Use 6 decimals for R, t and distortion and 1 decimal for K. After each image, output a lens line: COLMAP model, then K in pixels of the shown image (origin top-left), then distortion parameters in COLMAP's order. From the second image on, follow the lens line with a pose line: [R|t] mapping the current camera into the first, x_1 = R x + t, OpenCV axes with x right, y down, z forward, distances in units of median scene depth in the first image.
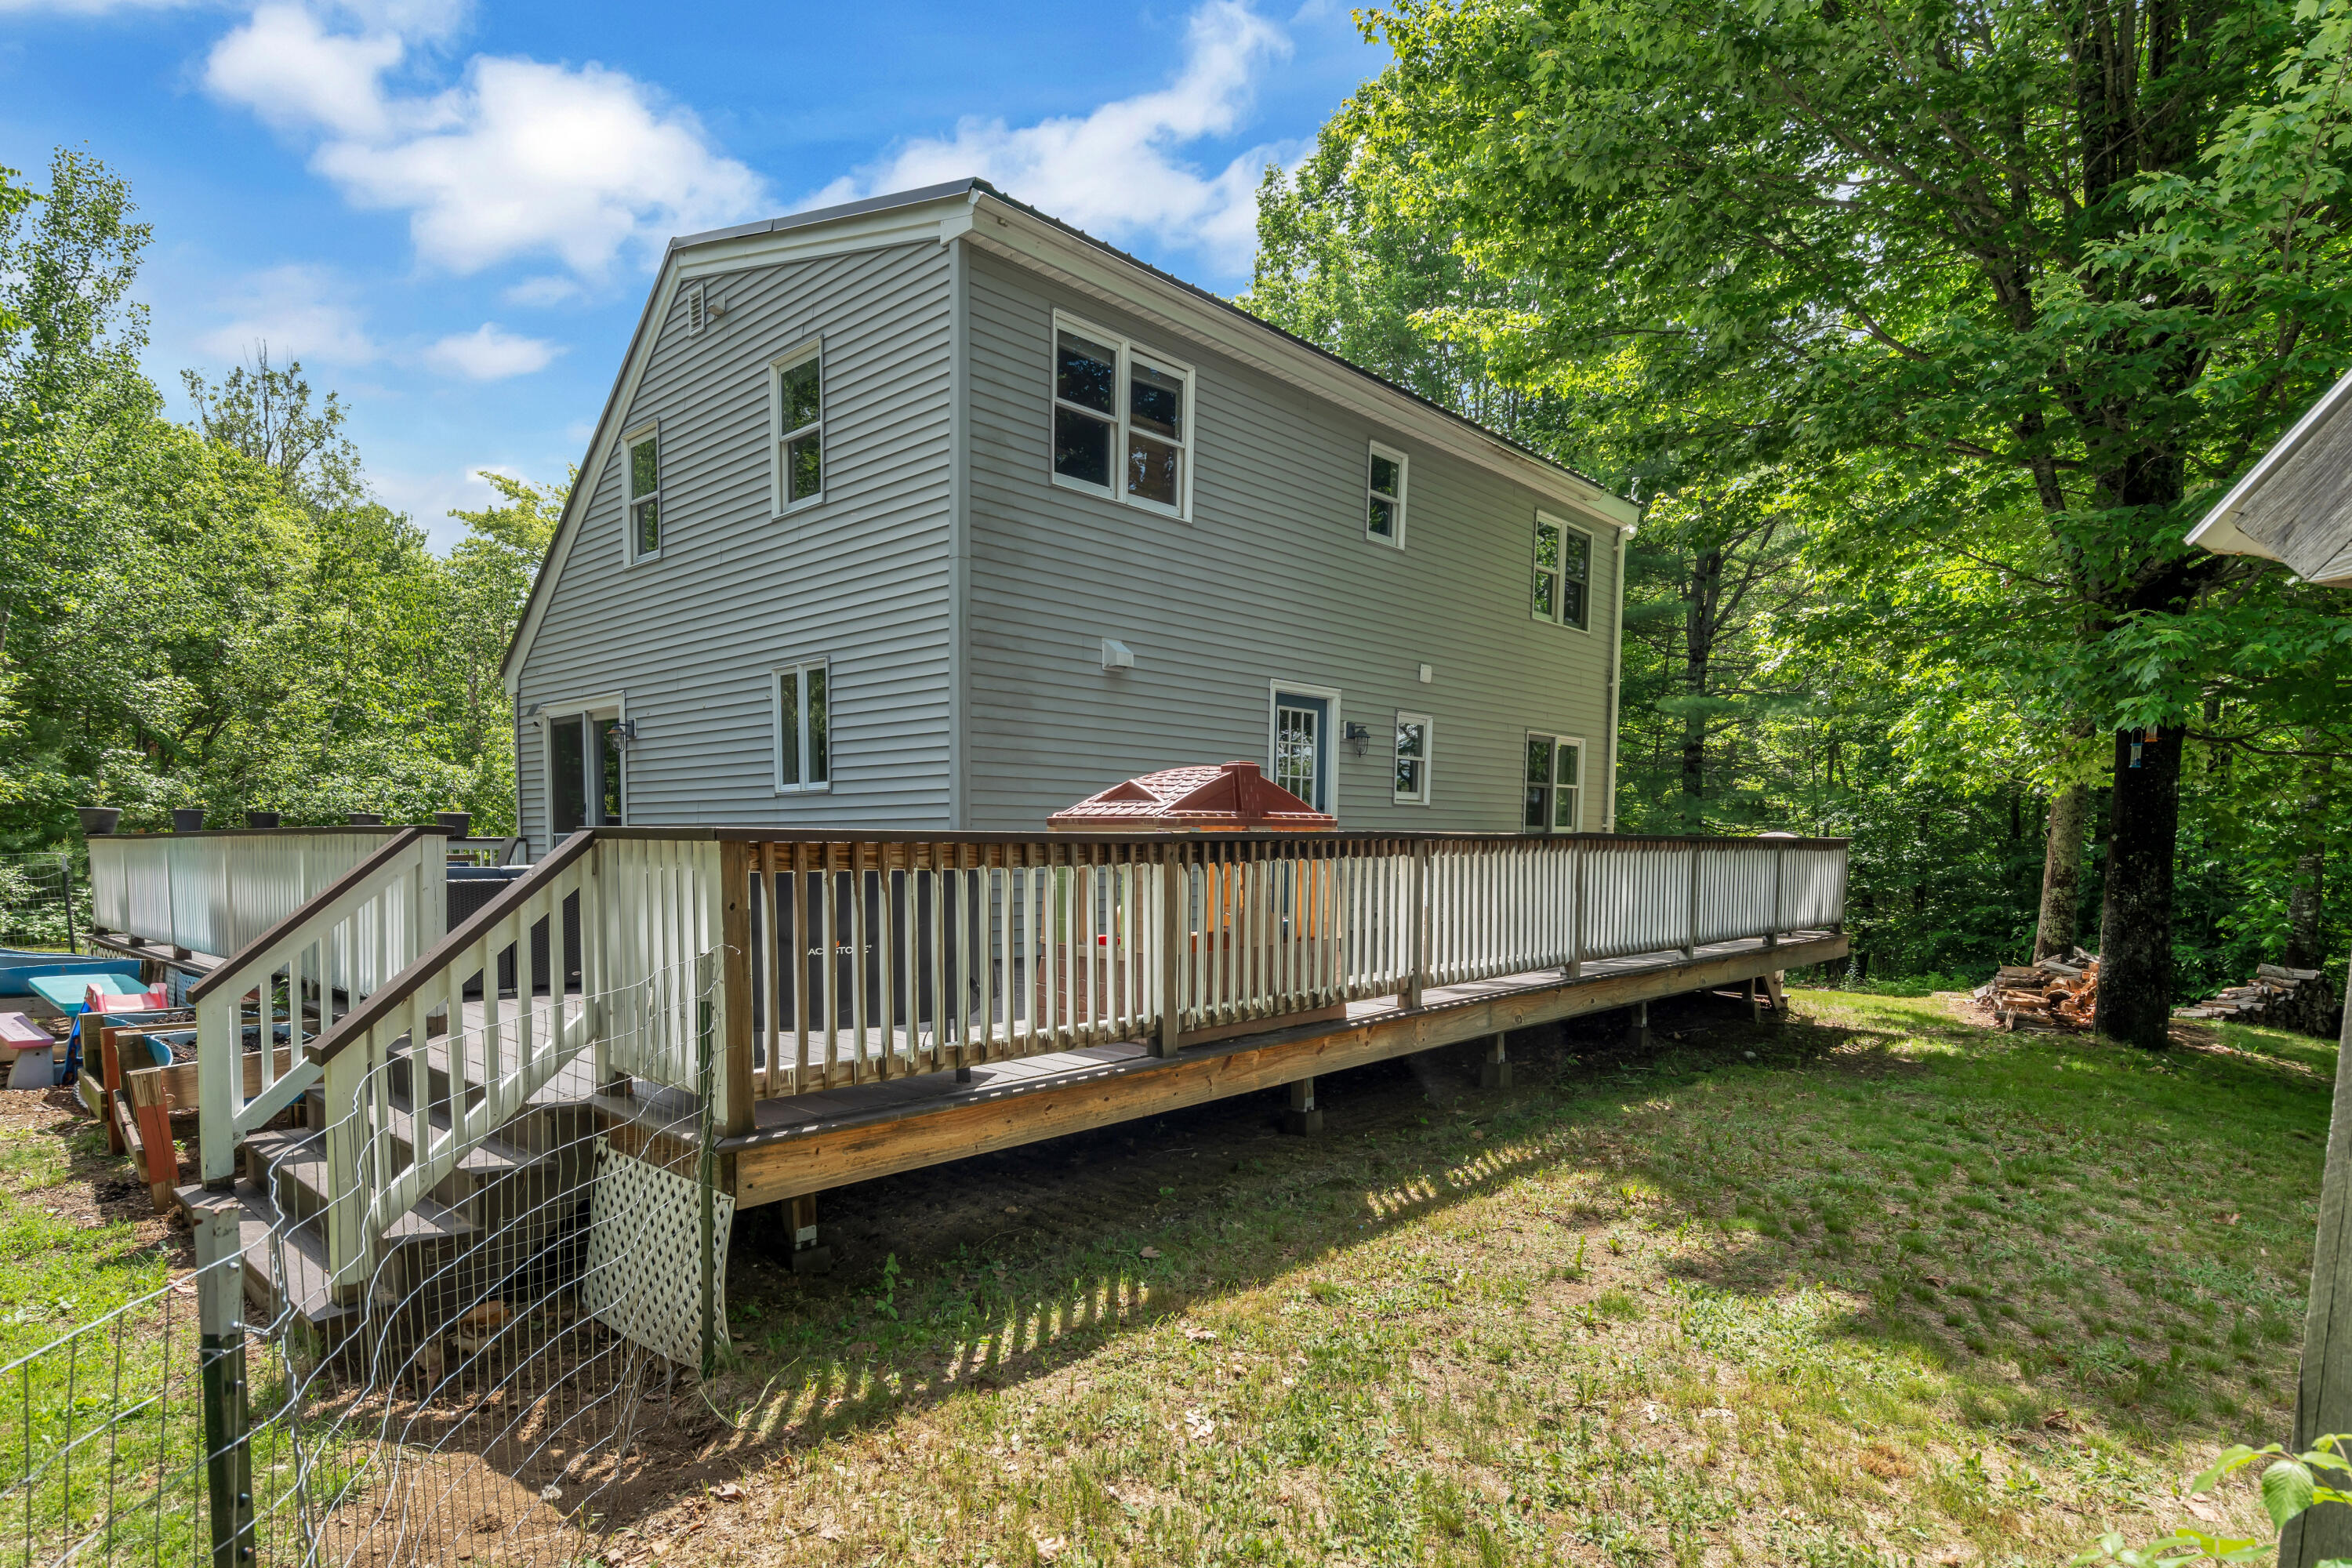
lens RADIAL K [[1263.1, 0, 1179.4], [0, 1263.1, 844.5], [0, 0, 1]] dist [0.000002, -0.000081]
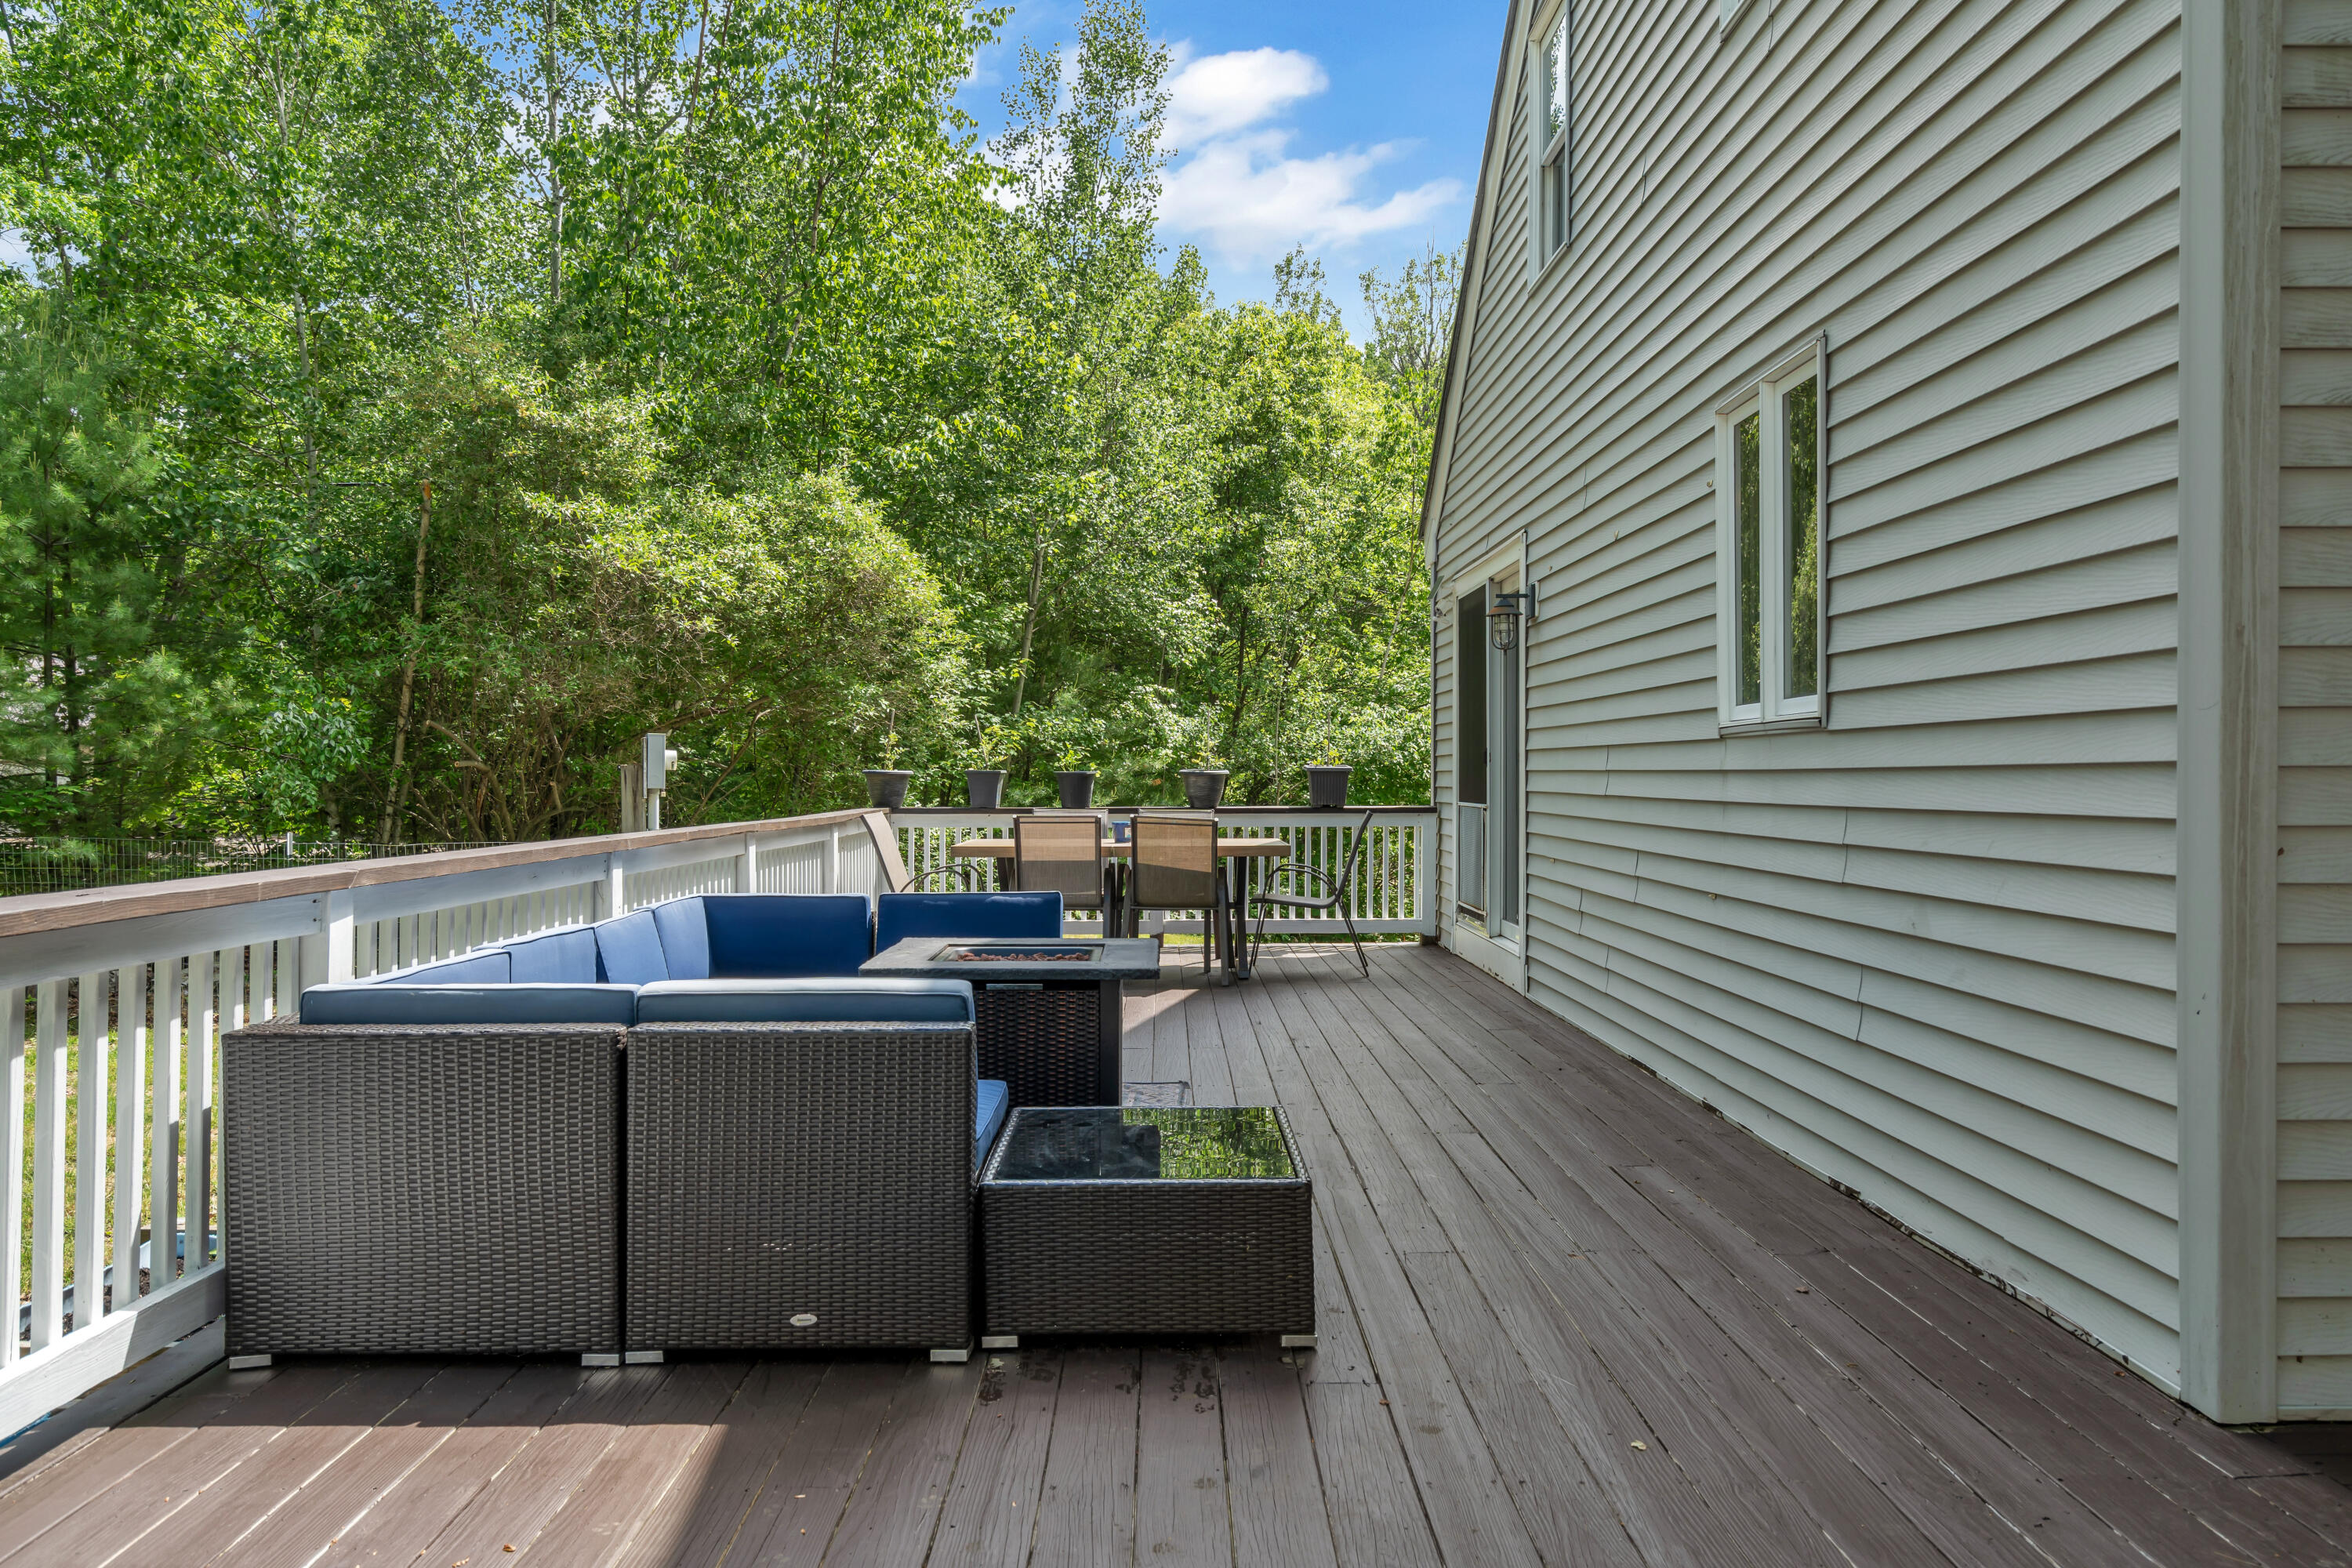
lens RADIAL K [[1621.0, 0, 1176.0], [0, 1621.0, 784.0], [0, 0, 1]] dist [0.001236, 0.001752]
pose [[0.685654, 0.002903, -0.727922, -0.052670], [-0.000894, 0.999995, 0.003146, -0.018678], [0.727927, -0.001507, 0.685653, 0.405242]]
